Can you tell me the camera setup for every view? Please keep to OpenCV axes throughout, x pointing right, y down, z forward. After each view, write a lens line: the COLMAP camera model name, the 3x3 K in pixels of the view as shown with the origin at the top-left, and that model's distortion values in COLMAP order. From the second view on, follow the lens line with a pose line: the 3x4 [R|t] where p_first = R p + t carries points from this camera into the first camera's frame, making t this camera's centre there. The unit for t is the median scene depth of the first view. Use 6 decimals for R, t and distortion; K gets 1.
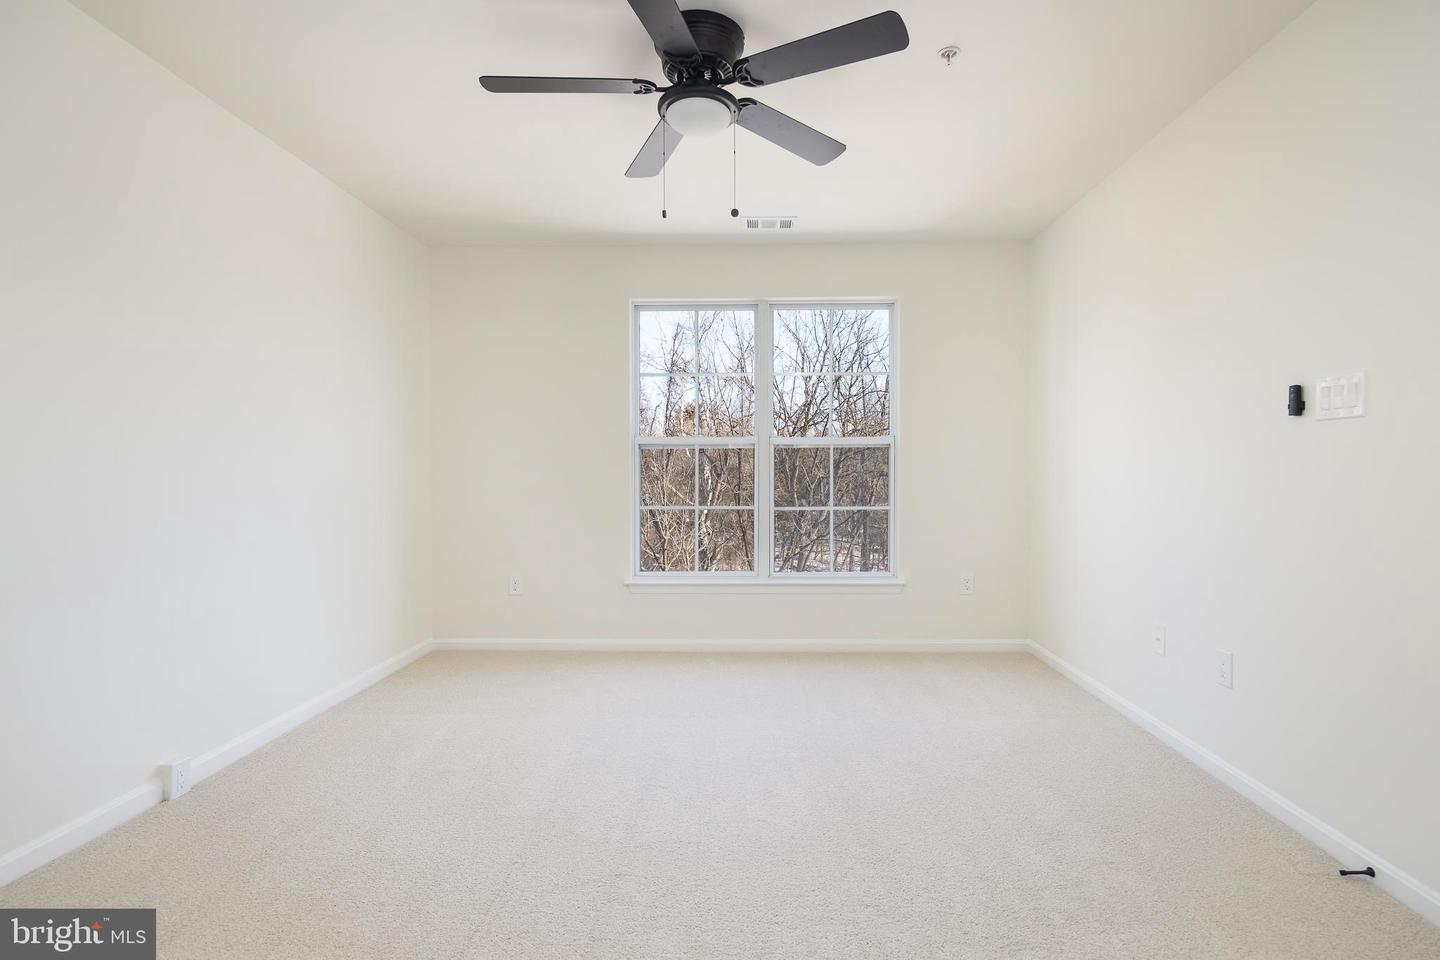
lens RADIAL K [[711.1, 0, 734.6], [0, 711.1, 482.2], [0, 0, 1]] dist [0.017348, -0.001571]
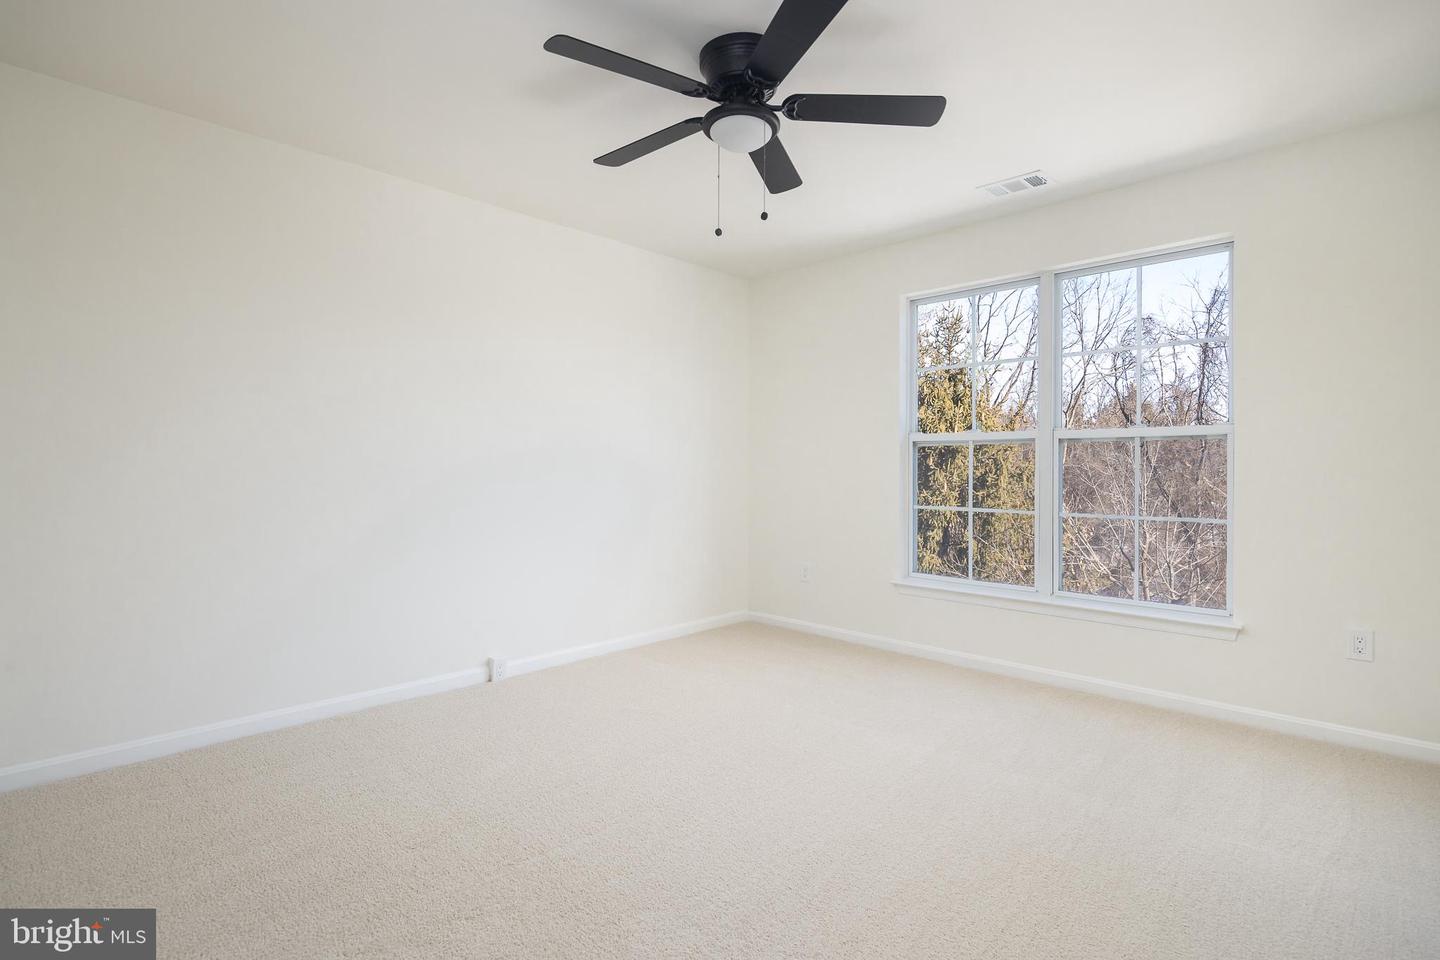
lens RADIAL K [[711.1, 0, 735.1], [0, 711.1, 469.7], [0, 0, 1]] dist [0.017348, -0.001571]
pose [[0.743912, 0.007894, -0.668231, 0.338159], [-0.016450, 0.999844, -0.006501, -0.004634], [0.668075, 0.015829, 0.743926, 0.114391]]
